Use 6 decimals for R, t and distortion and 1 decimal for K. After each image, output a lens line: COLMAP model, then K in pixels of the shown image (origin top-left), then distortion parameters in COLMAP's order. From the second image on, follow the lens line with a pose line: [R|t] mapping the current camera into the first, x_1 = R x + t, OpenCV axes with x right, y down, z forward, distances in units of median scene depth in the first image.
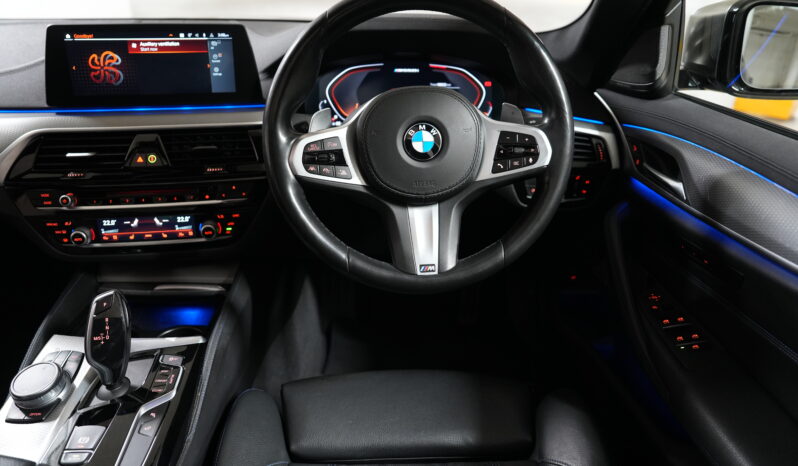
lens RADIAL K [[529.6, 0, 399.0], [0, 529.6, 233.0], [0, 0, 1]] dist [-0.116726, 0.074439]
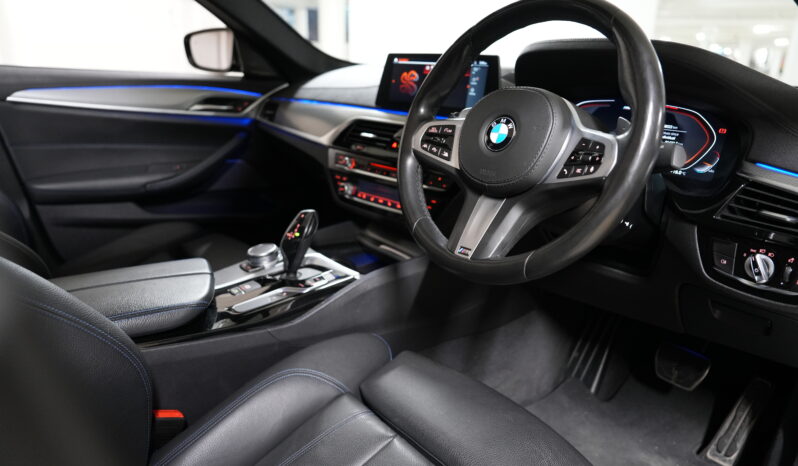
lens RADIAL K [[529.6, 0, 399.0], [0, 529.6, 233.0], [0, 0, 1]] dist [-0.116726, 0.074439]
pose [[0.595500, 0.239587, -0.766797, 0.730510], [-0.376659, 0.926347, -0.003078, 0.082853], [0.709583, 0.290655, 0.641882, 0.233785]]
